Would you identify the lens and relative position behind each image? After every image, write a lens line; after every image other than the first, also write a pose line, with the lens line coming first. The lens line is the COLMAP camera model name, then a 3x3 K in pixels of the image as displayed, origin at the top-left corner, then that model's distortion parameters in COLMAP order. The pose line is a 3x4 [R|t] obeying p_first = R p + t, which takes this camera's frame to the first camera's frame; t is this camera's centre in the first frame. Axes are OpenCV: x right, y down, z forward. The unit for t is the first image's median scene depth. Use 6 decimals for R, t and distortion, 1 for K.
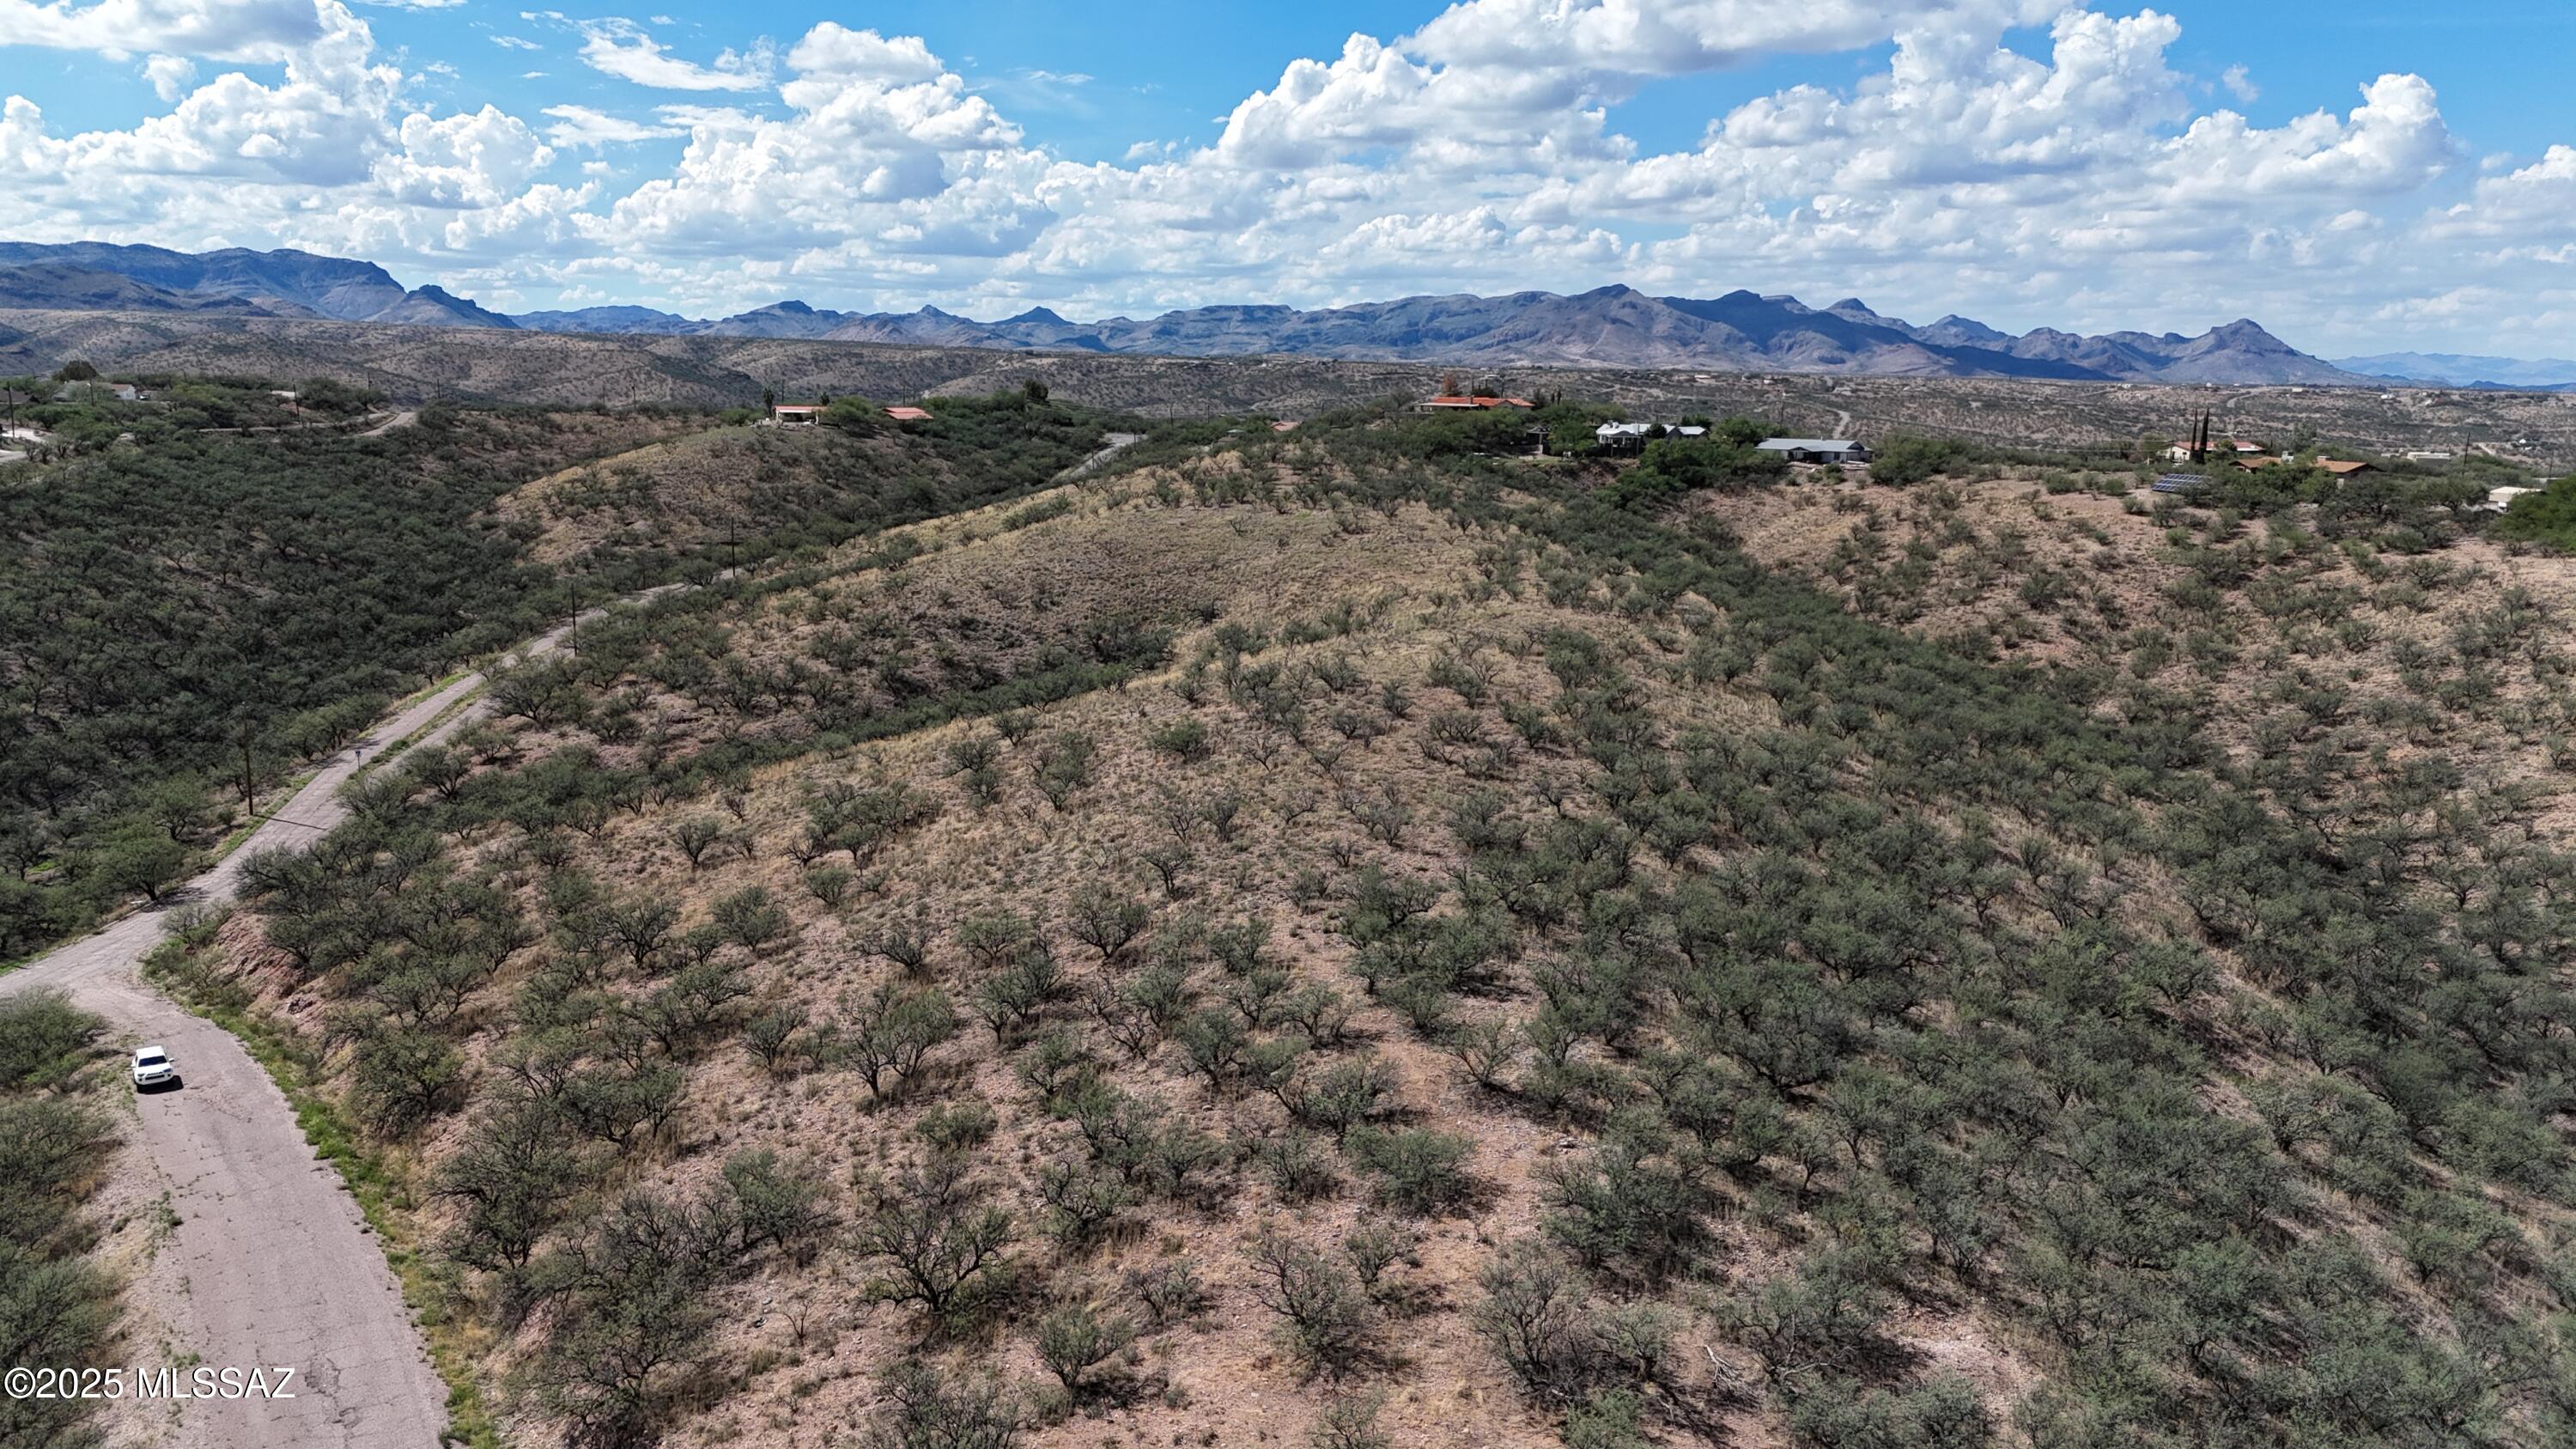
lens RADIAL K [[1877.5, 0, 1306.2], [0, 1877.5, 785.4], [0, 0, 1]] dist [0.073355, -0.057565]
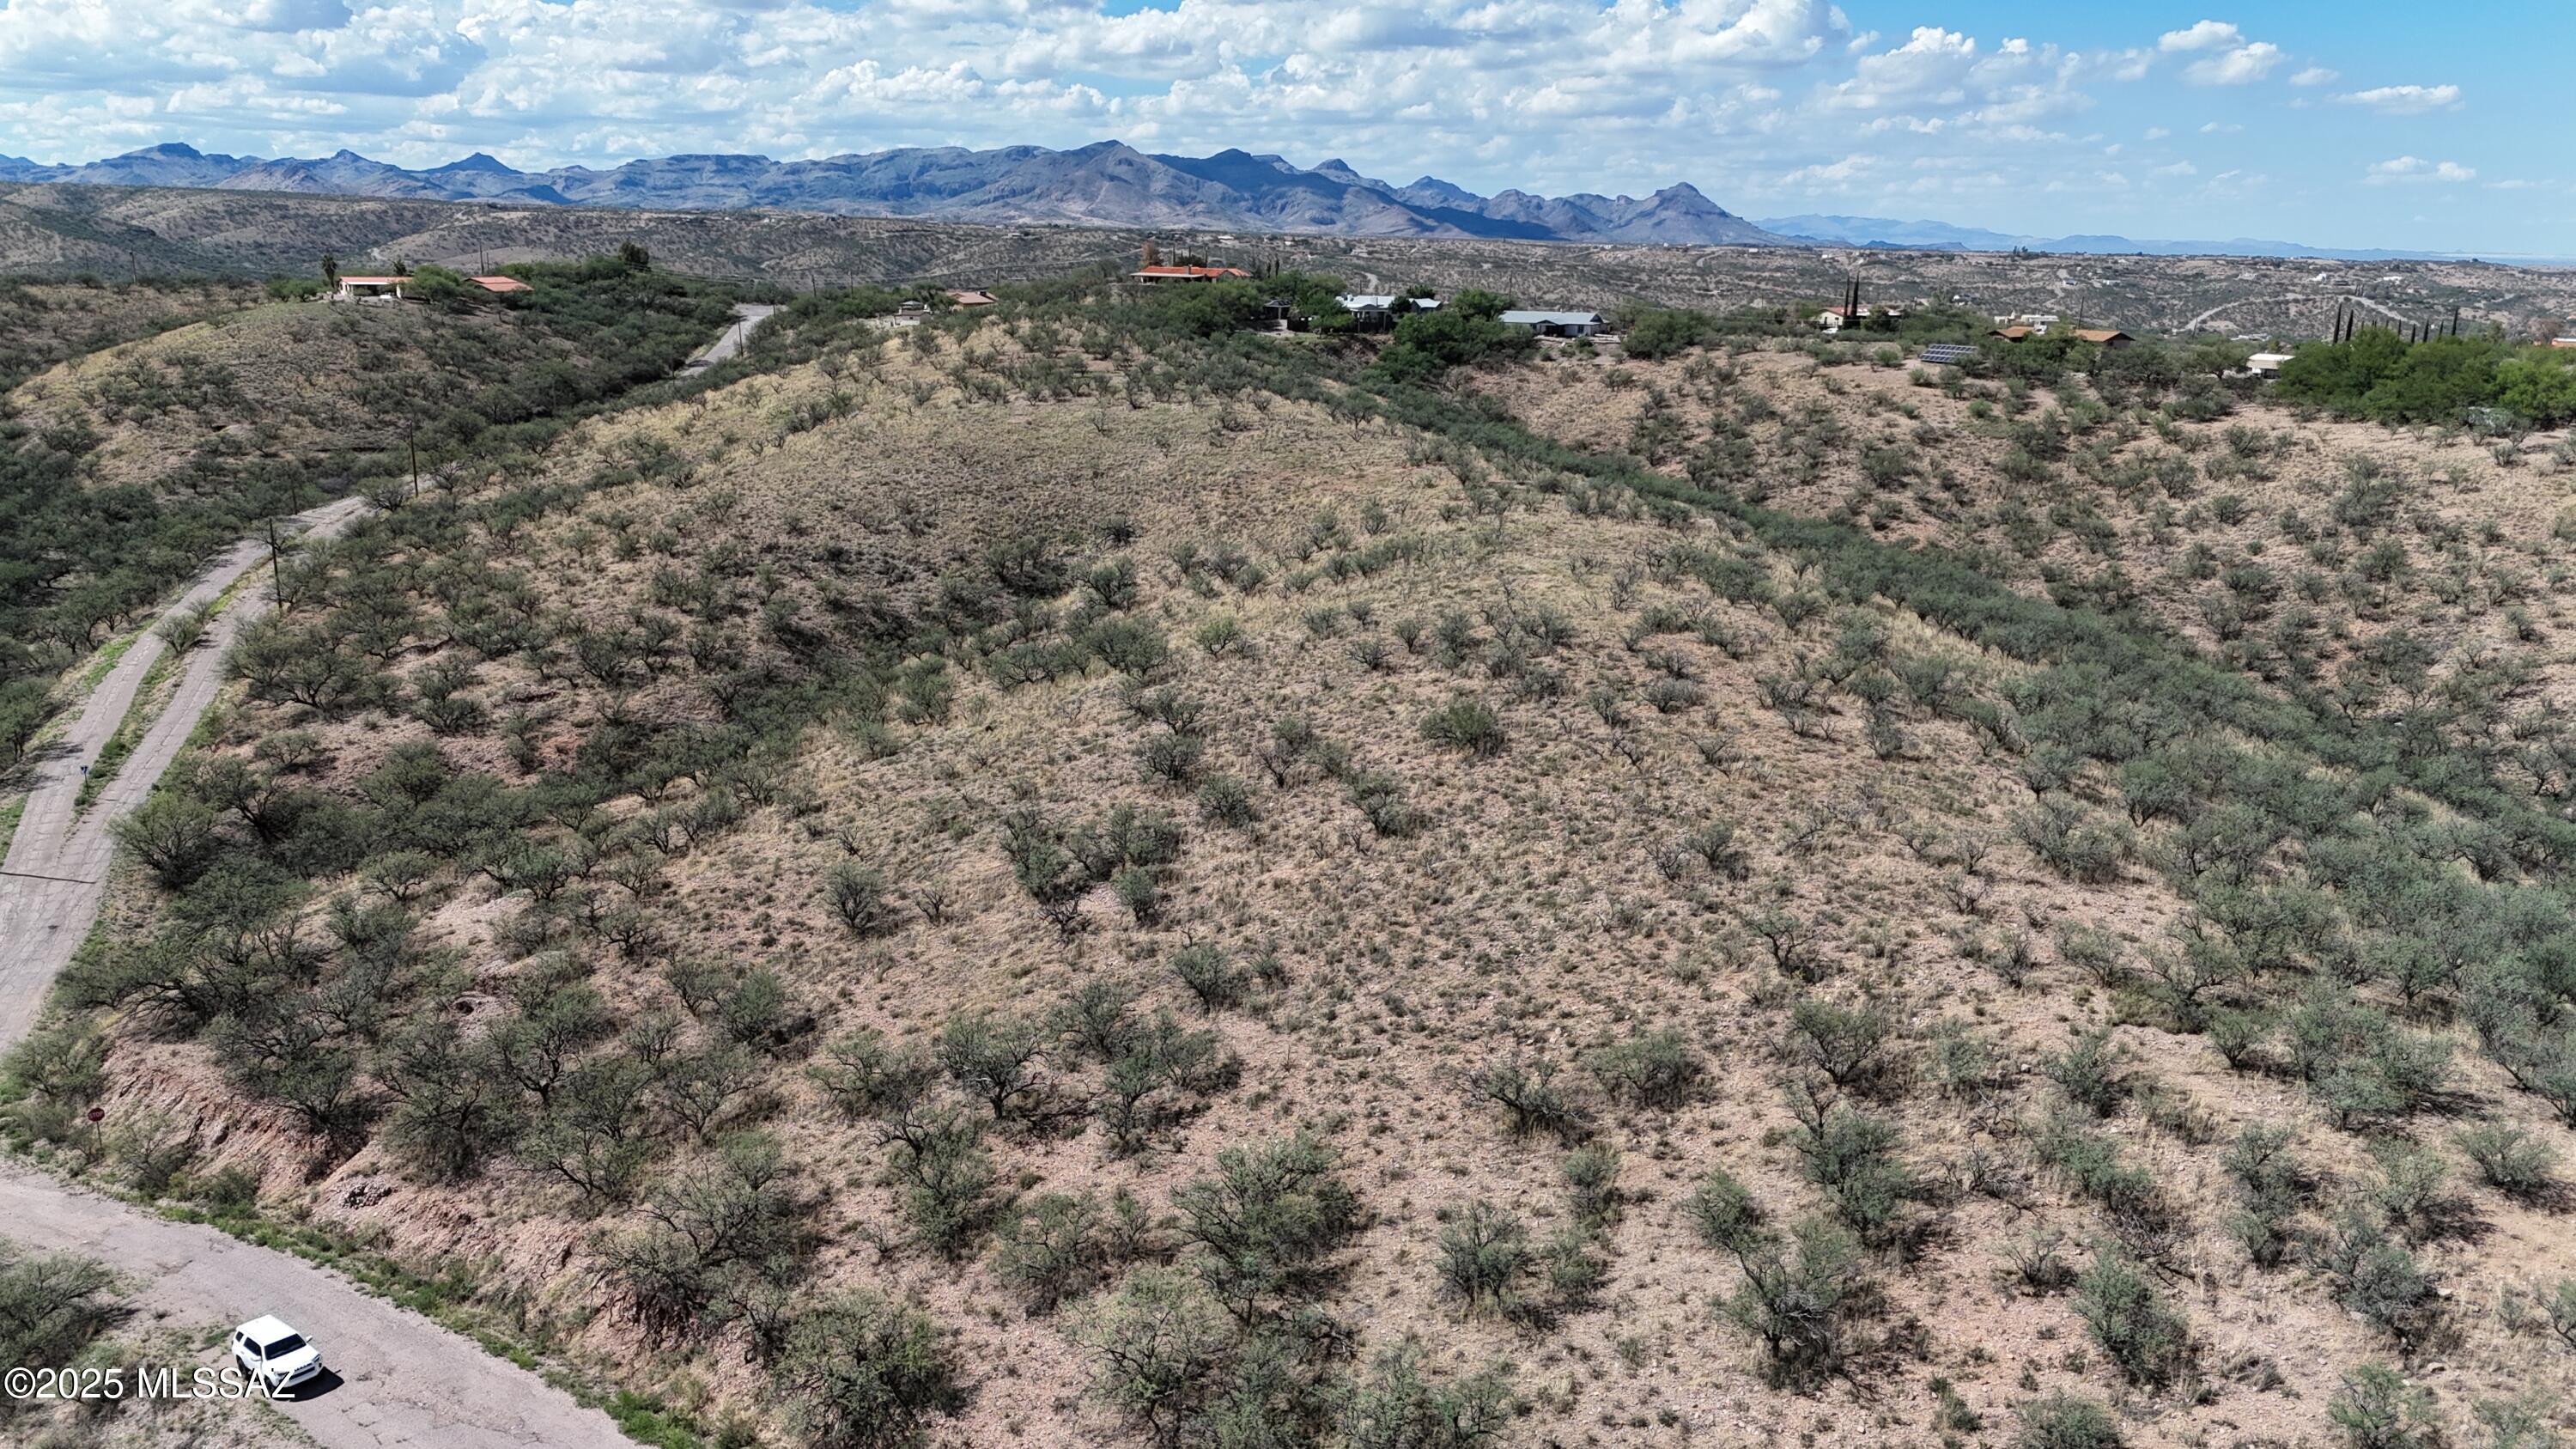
lens RADIAL K [[1877.5, 0, 1295.6], [0, 1877.5, 732.7], [0, 0, 1]] dist [0.073355, -0.057565]
pose [[0.967272, -0.065985, 0.245013, -0.098485], [0.054958, 0.997155, 0.051581, -0.019720], [-0.247720, -0.036427, 0.968147, 0.066973]]
